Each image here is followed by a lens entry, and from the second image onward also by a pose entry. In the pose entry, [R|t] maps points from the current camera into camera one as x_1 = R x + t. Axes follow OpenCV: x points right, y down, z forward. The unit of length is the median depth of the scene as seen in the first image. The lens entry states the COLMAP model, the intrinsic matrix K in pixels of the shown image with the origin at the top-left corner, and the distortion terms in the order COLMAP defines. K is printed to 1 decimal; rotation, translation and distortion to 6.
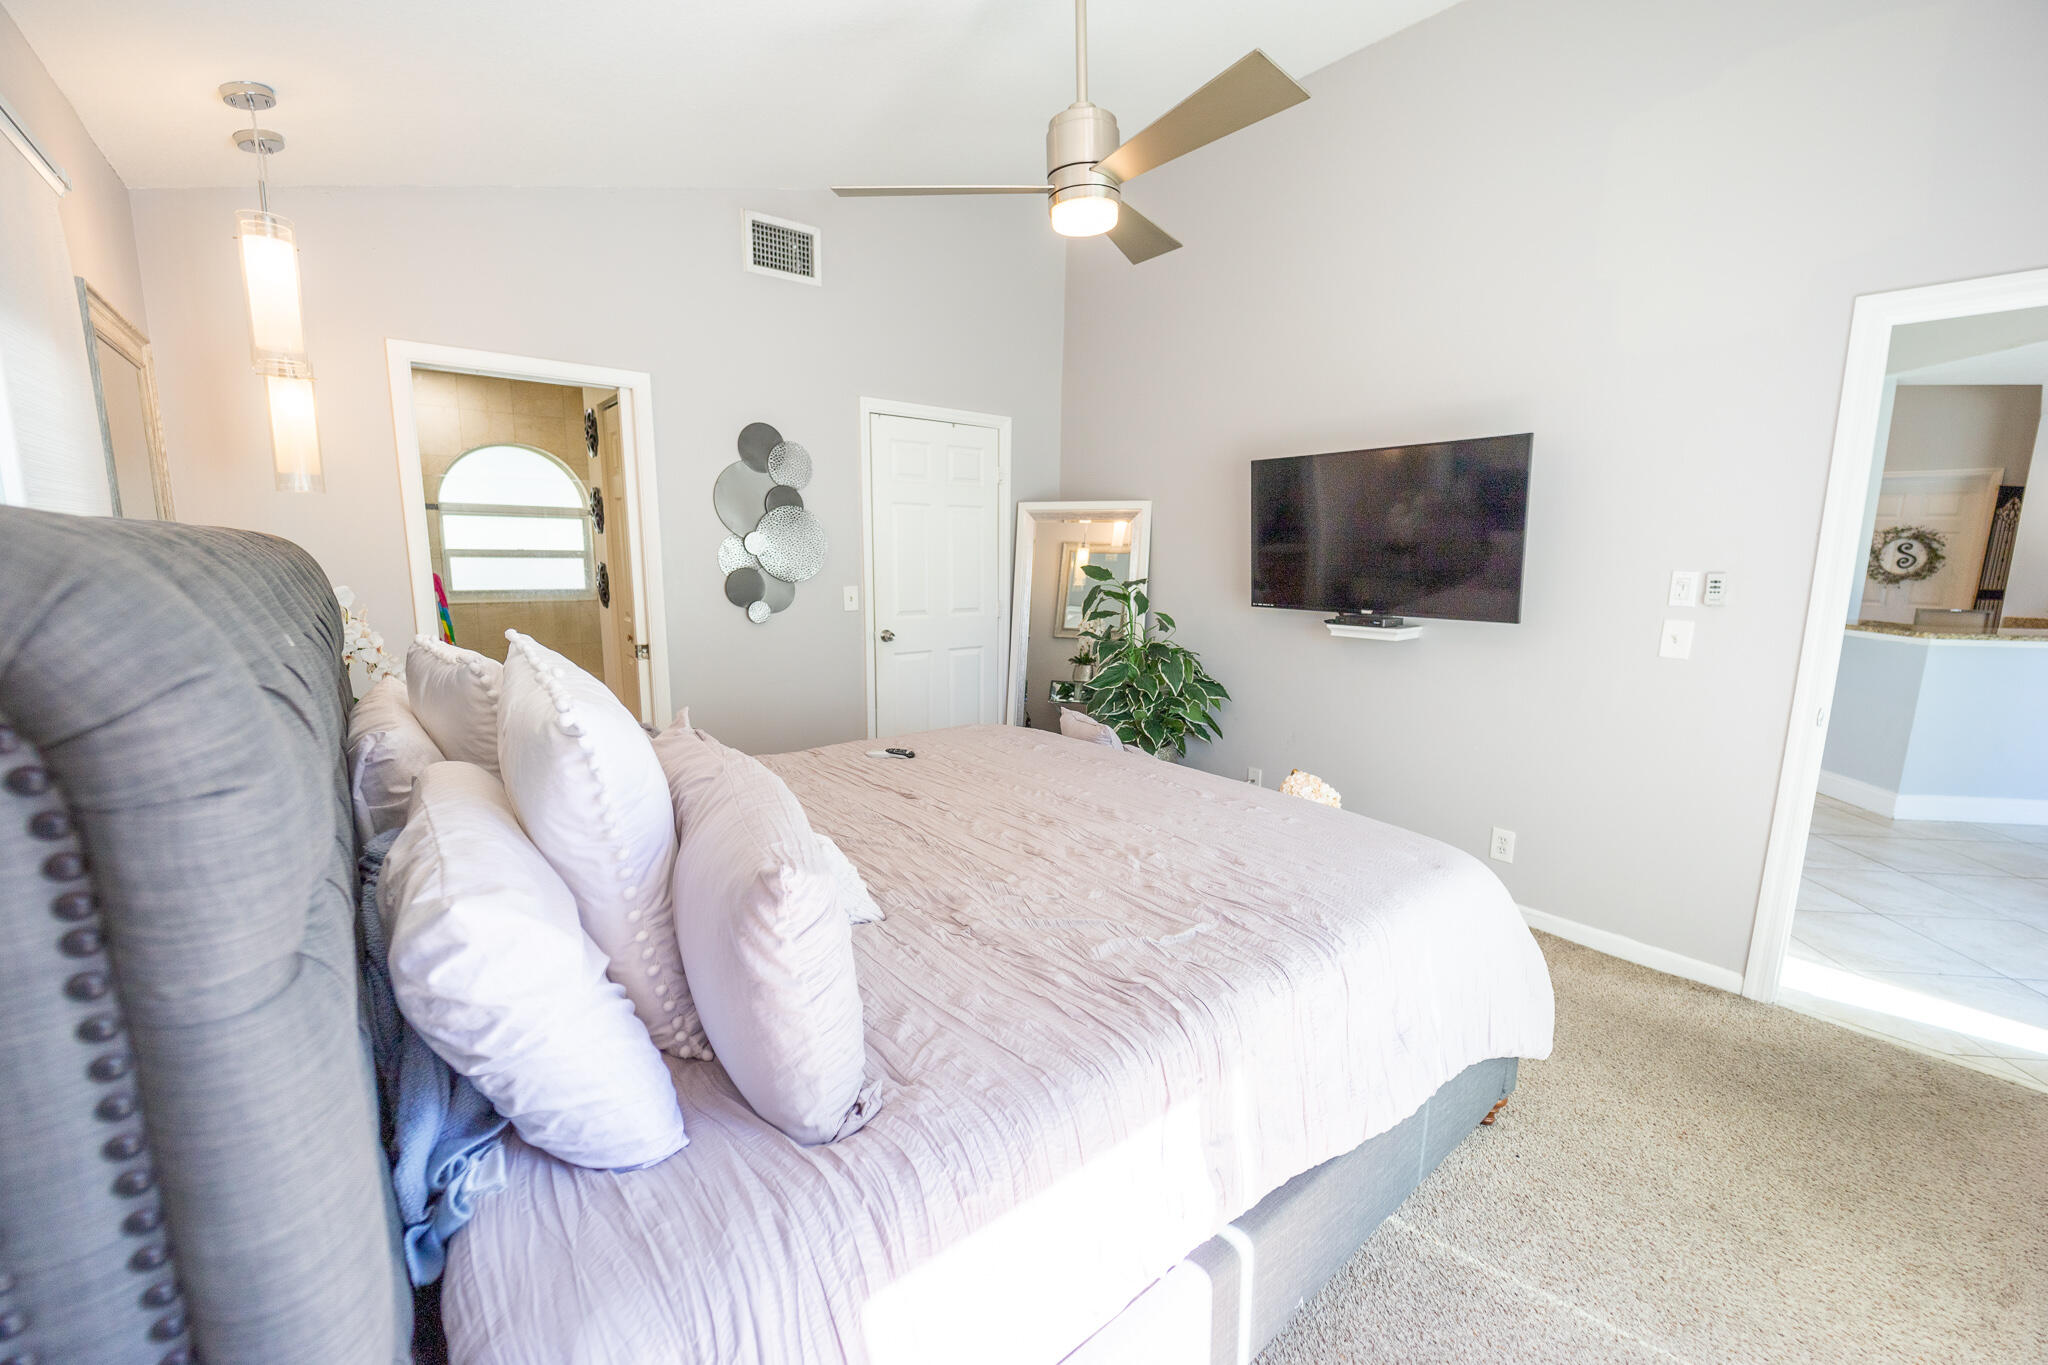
lens RADIAL K [[814.2, 0, 1032.4], [0, 814.2, 685.3], [0, 0, 1]] dist [0.016939, -0.017356]
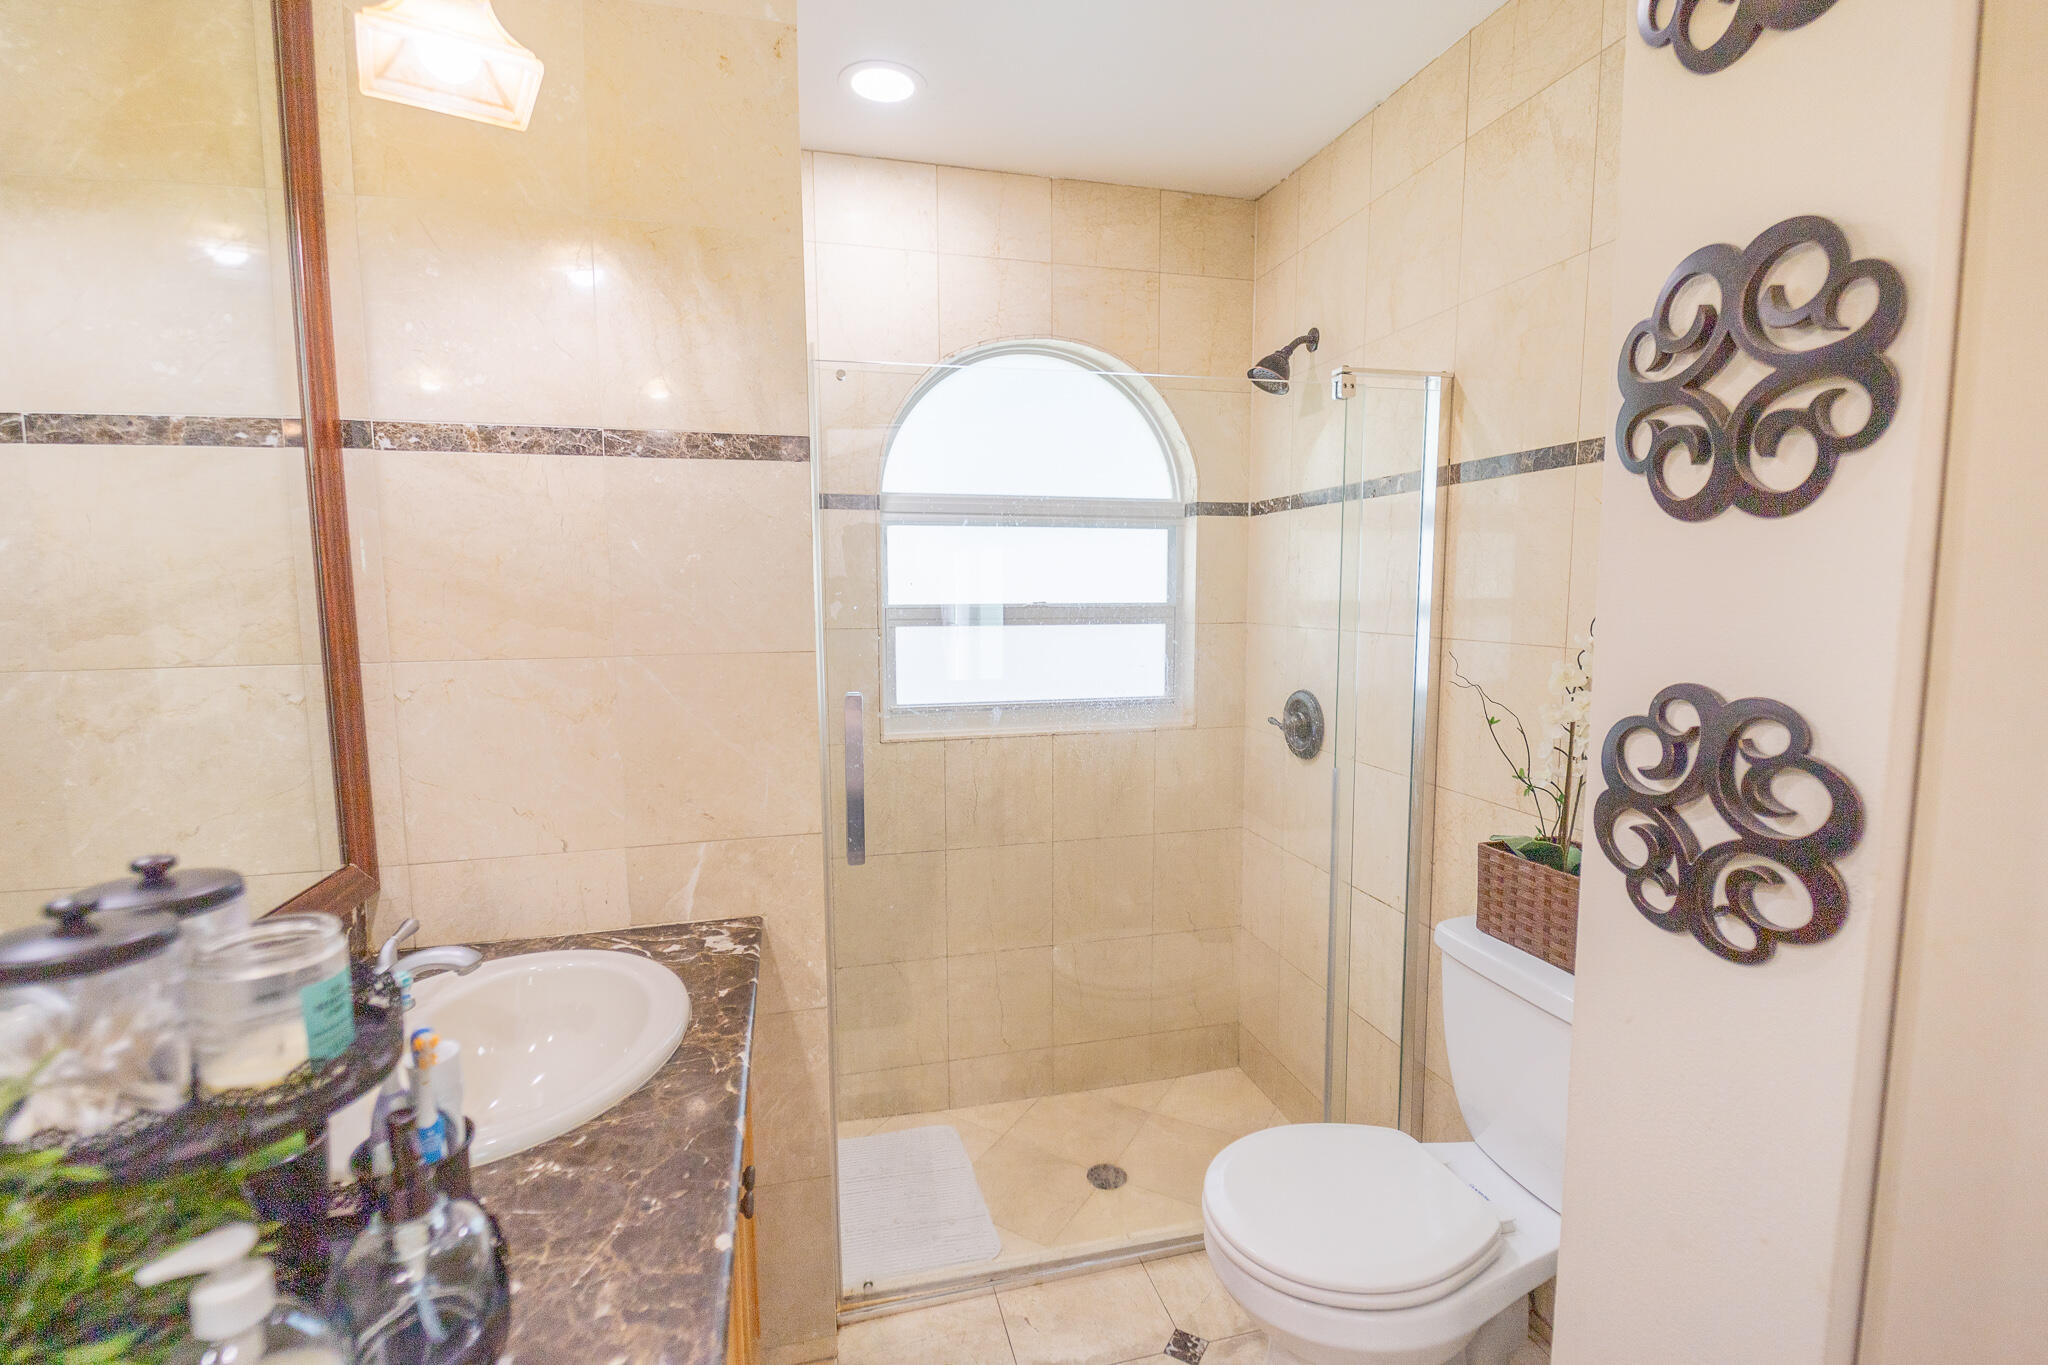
lens RADIAL K [[905.8, 0, 1017.9], [0, 905.8, 688.4], [0, 0, 1]] dist [0.015312, -0.016598]
pose [[0.906998, 0.024424, -0.420427, -0.626891], [-0.048062, 0.997797, -0.045721, -0.145443], [0.418384, 0.061675, 0.906174, 0.828620]]
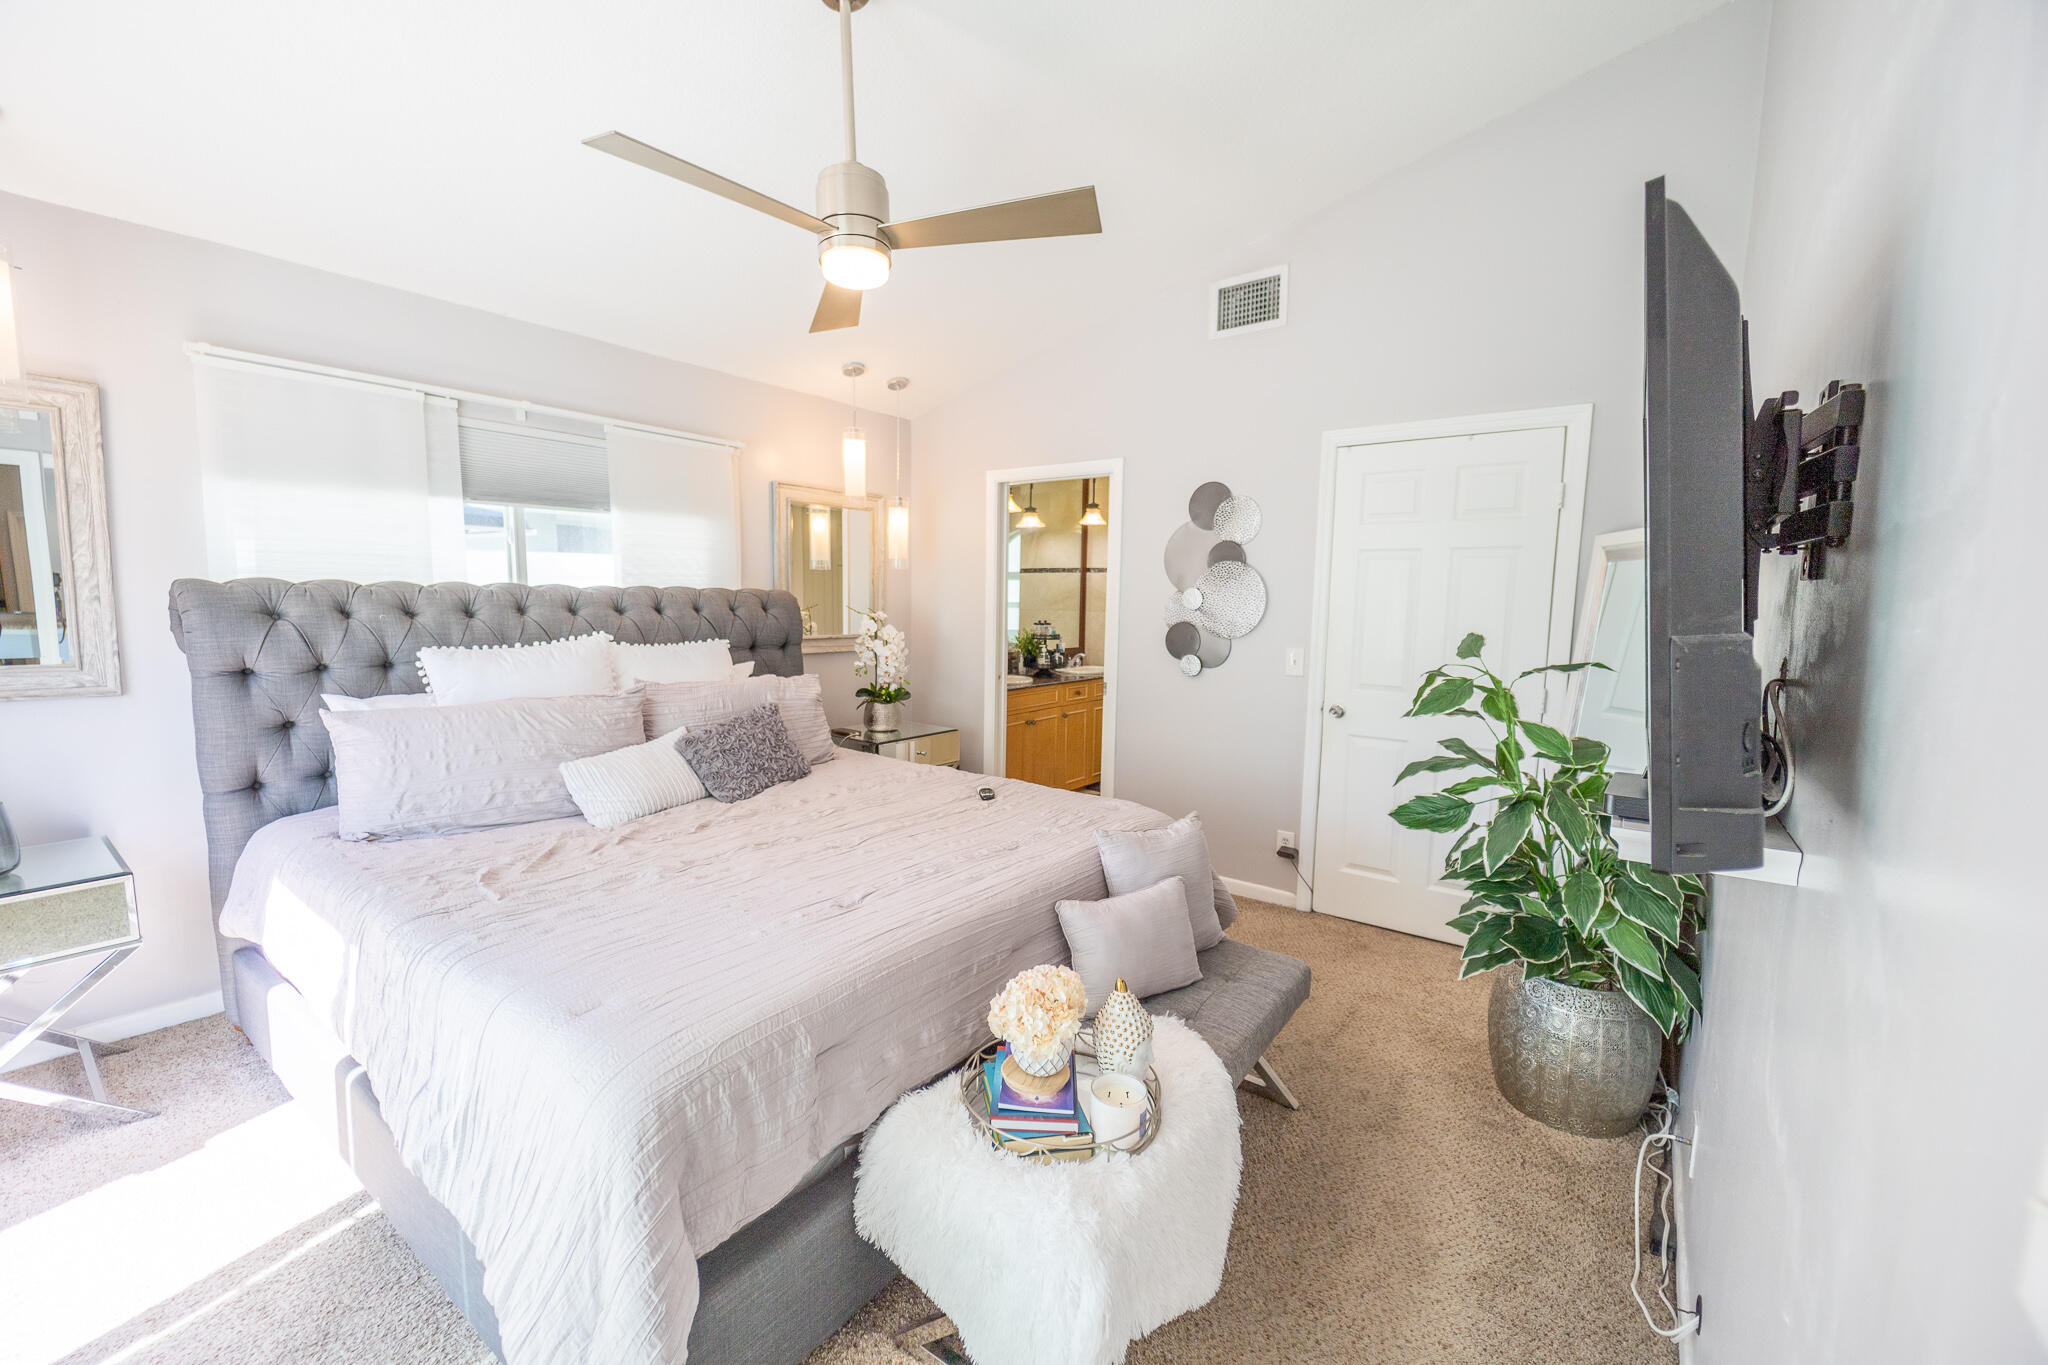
lens RADIAL K [[805.2, 0, 1025.5], [0, 805.2, 686.4], [0, 0, 1]] dist [0.007347, -0.009662]
pose [[0.243520, 0.101317, -0.964589, 0.564161], [-0.172581, 0.983184, 0.059701, -0.084486], [0.954418, 0.151931, 0.256911, 0.519895]]
